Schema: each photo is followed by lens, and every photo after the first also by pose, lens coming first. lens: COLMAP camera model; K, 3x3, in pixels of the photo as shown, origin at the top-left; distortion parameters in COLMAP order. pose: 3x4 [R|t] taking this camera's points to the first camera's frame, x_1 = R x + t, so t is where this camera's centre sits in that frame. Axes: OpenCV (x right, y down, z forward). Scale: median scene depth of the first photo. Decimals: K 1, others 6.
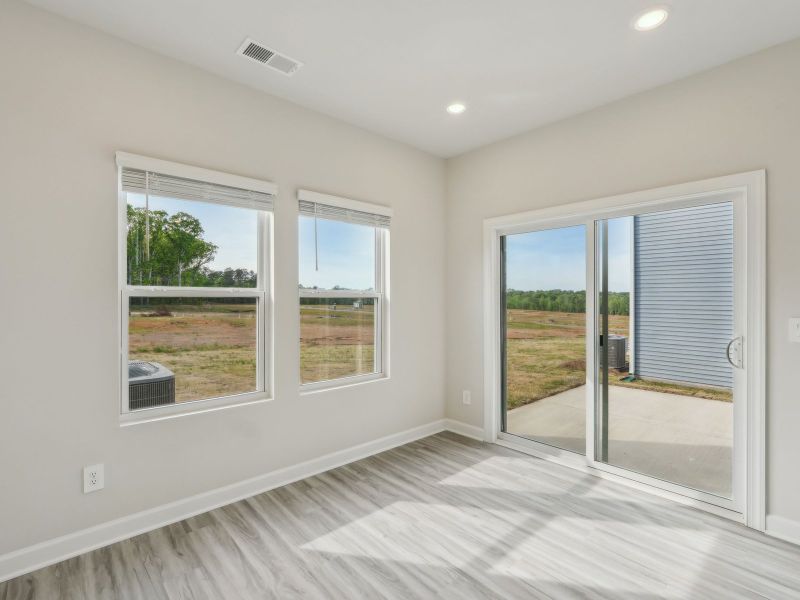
lens RADIAL K [[389.1, 0, 351.6], [0, 389.1, 304.8], [0, 0, 1]] dist [-0.008185, 0.003184]
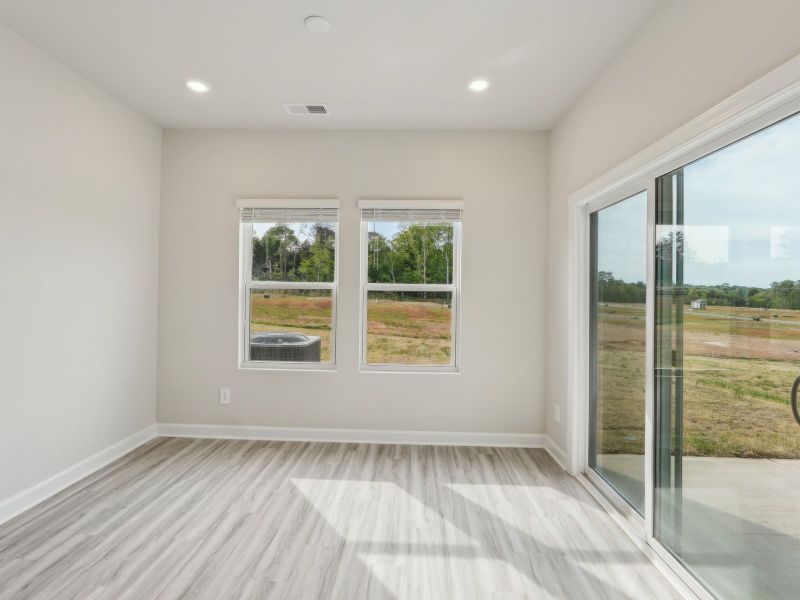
lens RADIAL K [[389.1, 0, 402.4], [0, 389.1, 297.3], [0, 0, 1]] dist [-0.008185, 0.003184]
pose [[0.732681, 0.017742, -0.680341, 0.788722], [-0.024429, 0.999702, -0.000238, 0.000162], [0.680133, 0.016795, 0.732896, 0.216206]]
